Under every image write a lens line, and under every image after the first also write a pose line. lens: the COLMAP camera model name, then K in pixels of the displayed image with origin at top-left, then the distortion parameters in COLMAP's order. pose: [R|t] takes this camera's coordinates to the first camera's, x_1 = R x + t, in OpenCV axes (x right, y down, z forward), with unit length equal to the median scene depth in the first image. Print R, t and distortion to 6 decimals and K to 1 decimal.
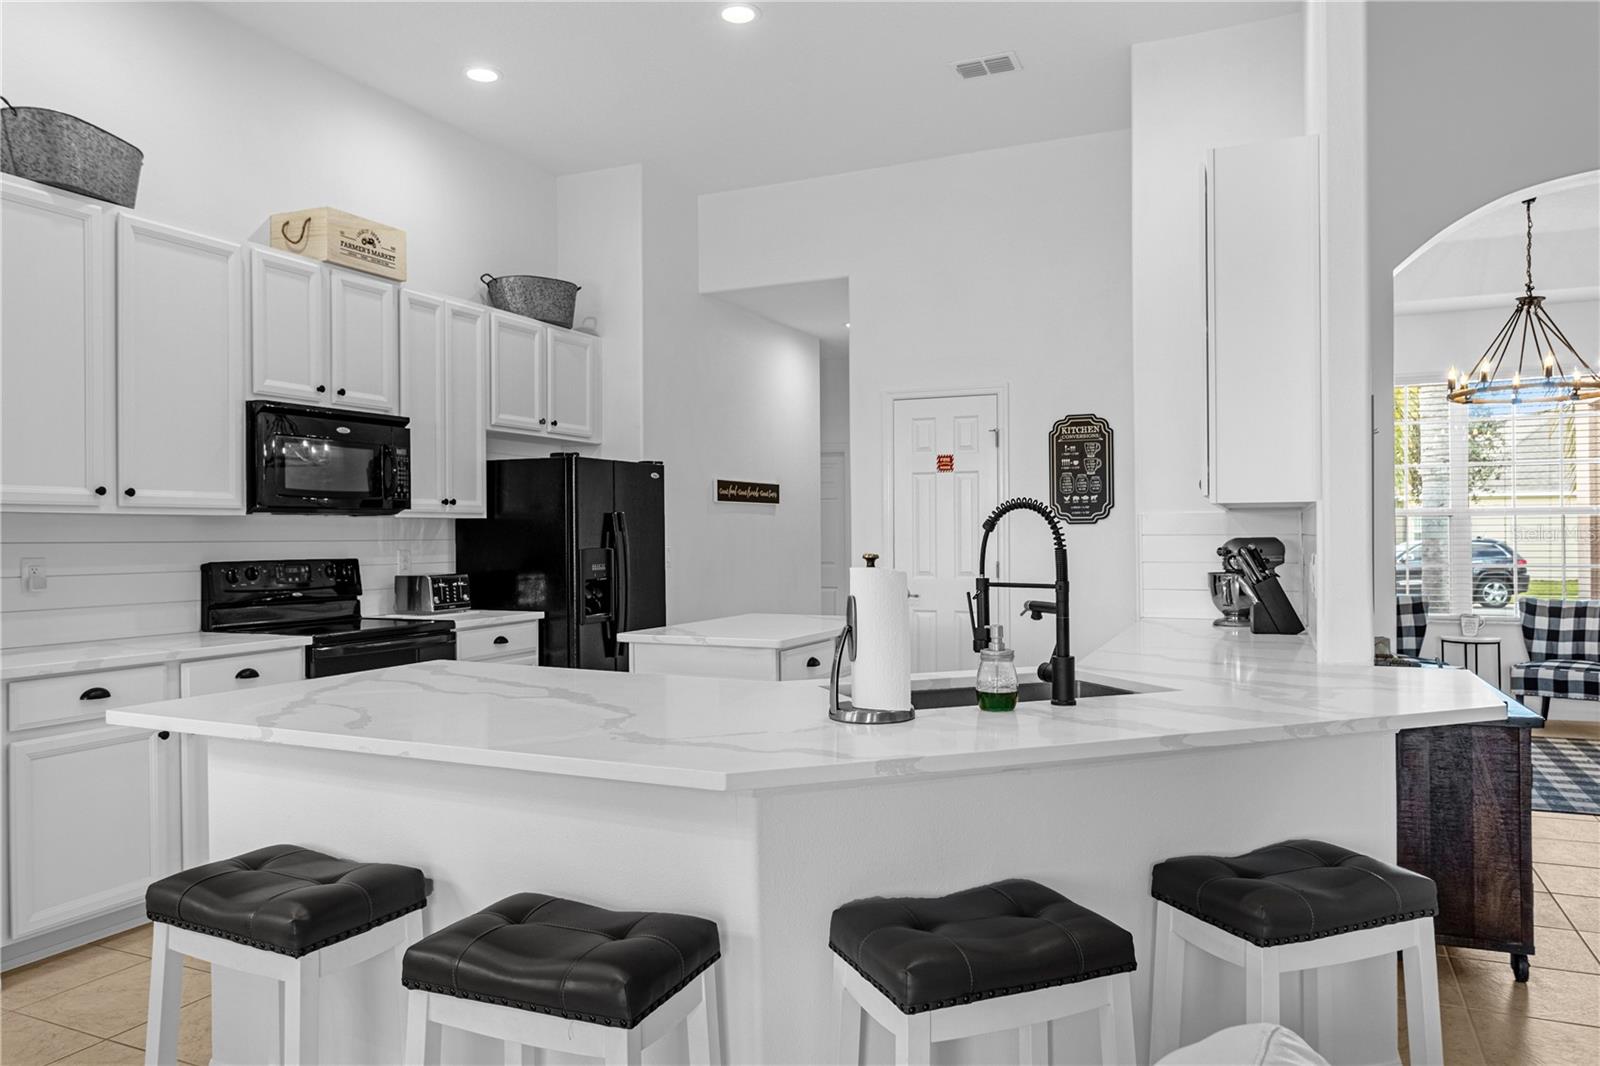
lens RADIAL K [[1077.9, 0, 805.3], [0, 1077.9, 539.1], [0, 0, 1]] dist [-0.008268, 0.001222]
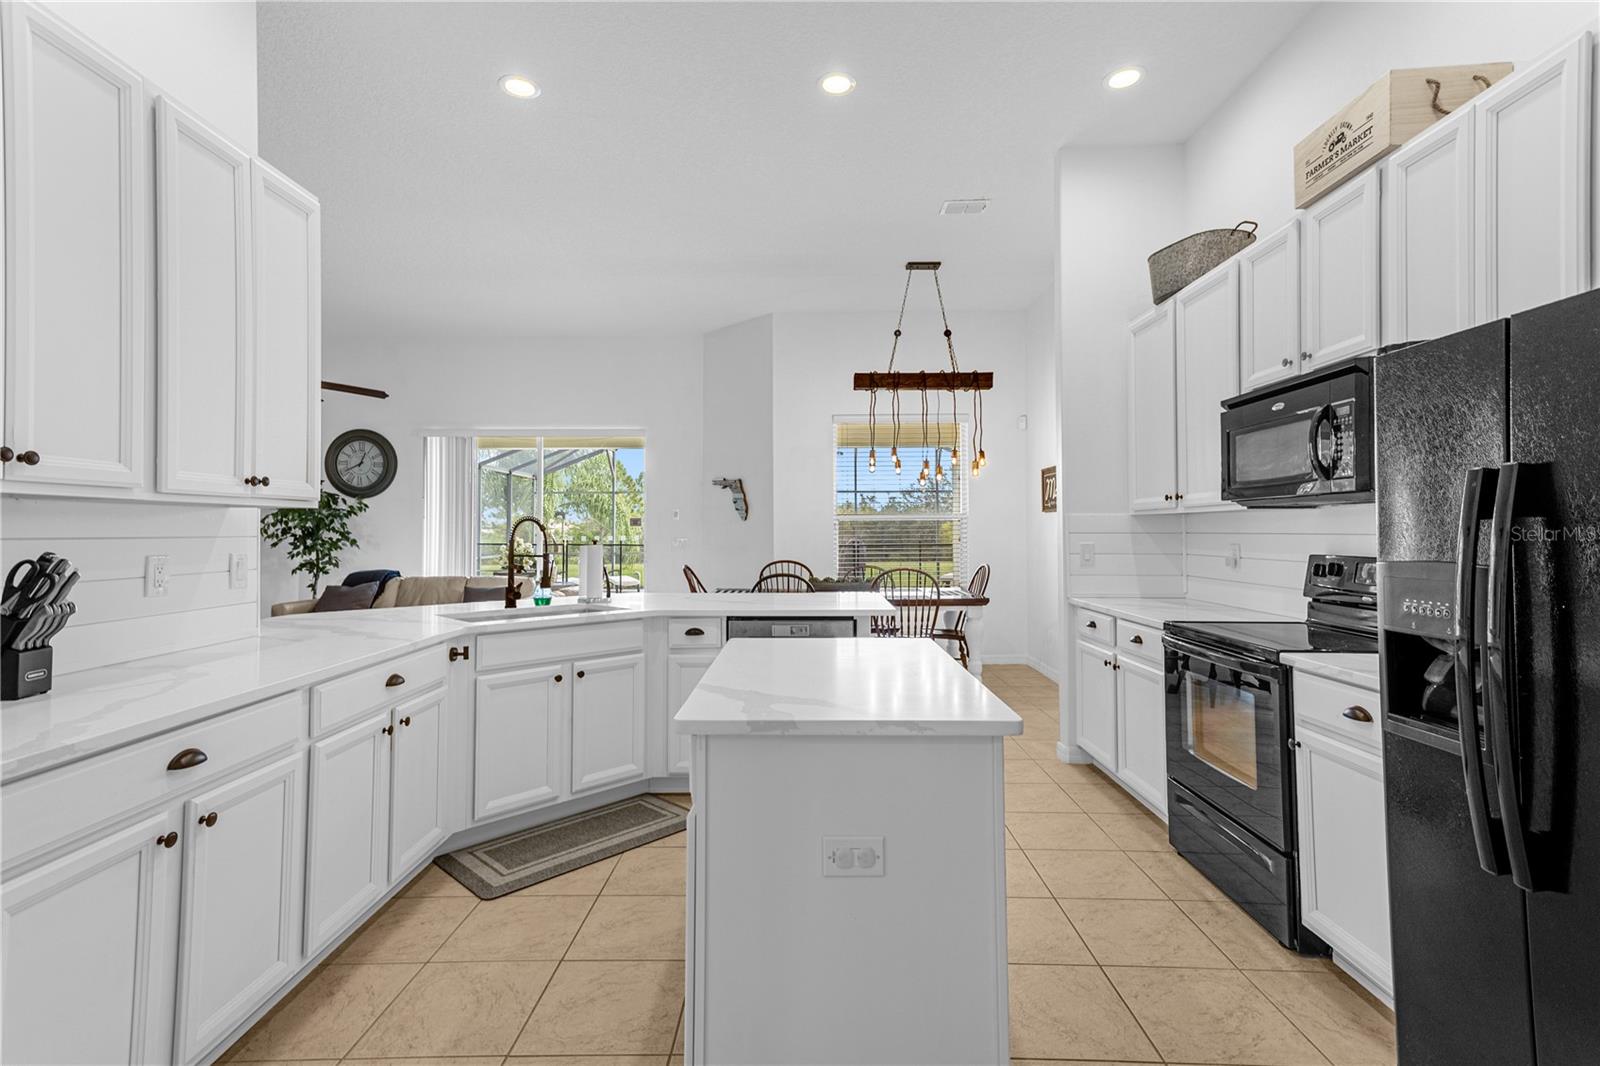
lens RADIAL K [[759.3, 0, 796.1], [0, 759.3, 525.3], [0, 0, 1]] dist [0.003559, 0.000136]
pose [[-0.913614, 0.010190, -0.406454, 0.164425], [0.012983, 0.999907, -0.004114, -0.007819], [0.406374, -0.009035, -0.913662, 1.330386]]
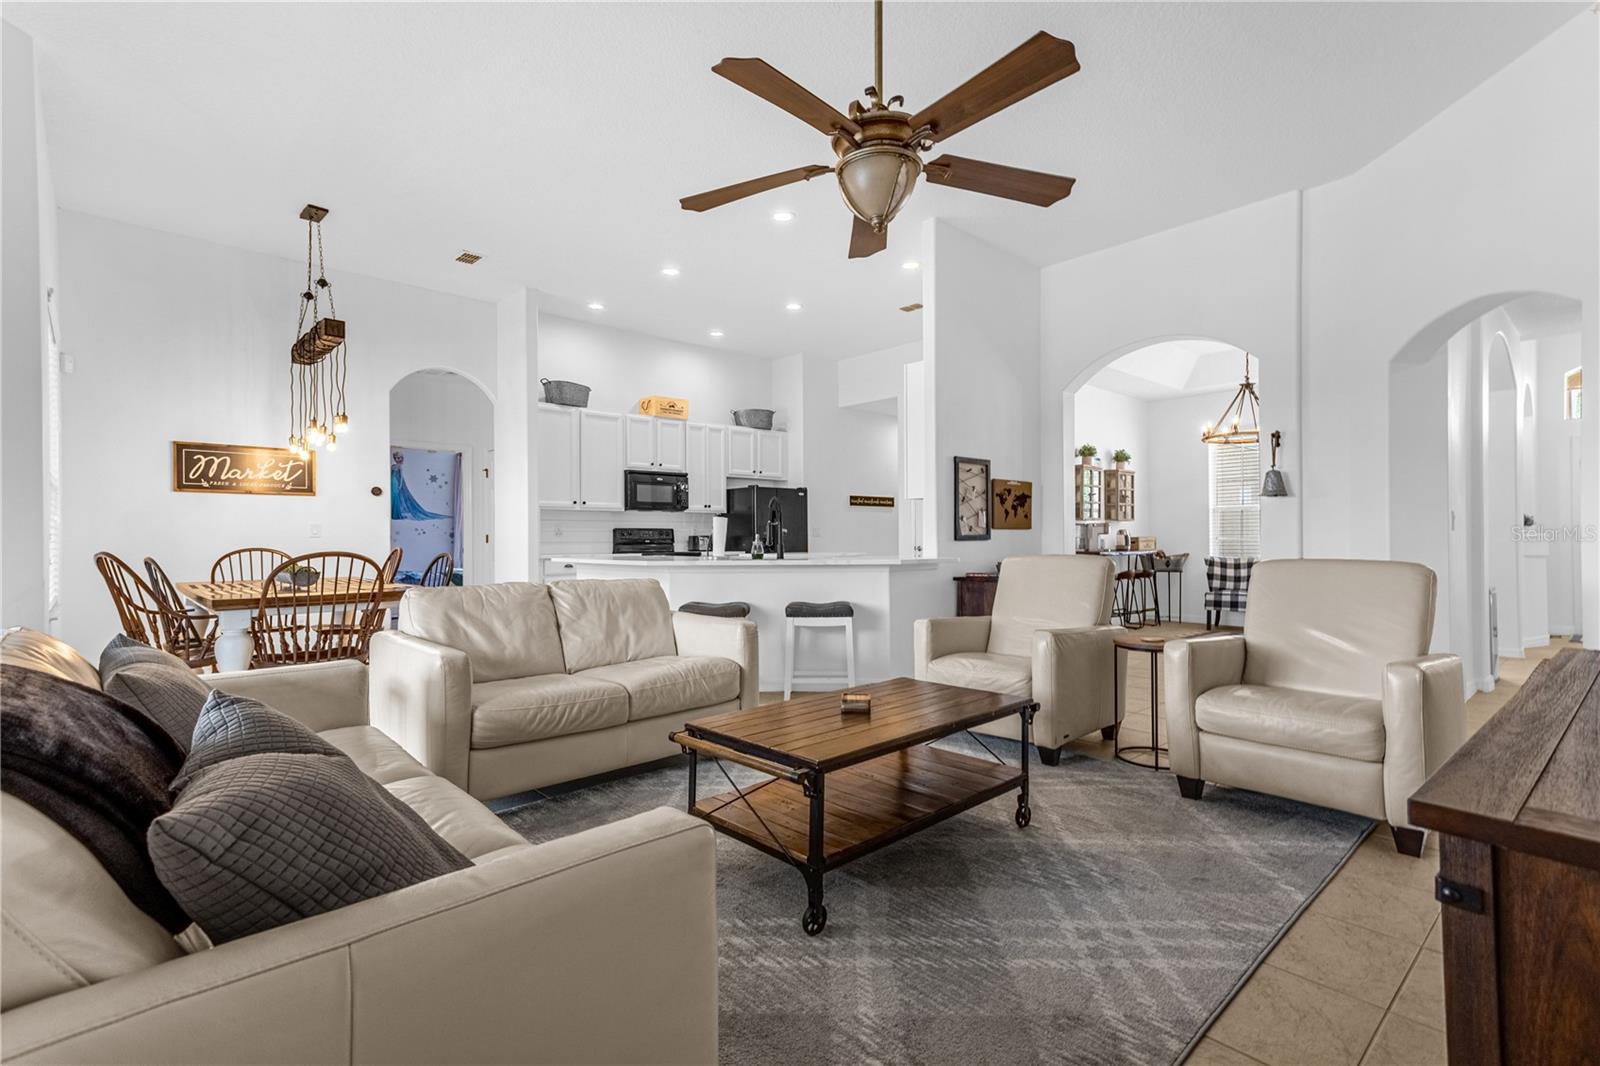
lens RADIAL K [[759.3, 0, 795.7], [0, 759.3, 531.3], [0, 0, 1]] dist [0.003559, 0.000136]
pose [[0.885799, 0.009901, -0.463963, 0.693107], [-0.012821, 0.999913, -0.003139, 0.027059], [0.463892, 0.008729, 0.885849, -0.472890]]
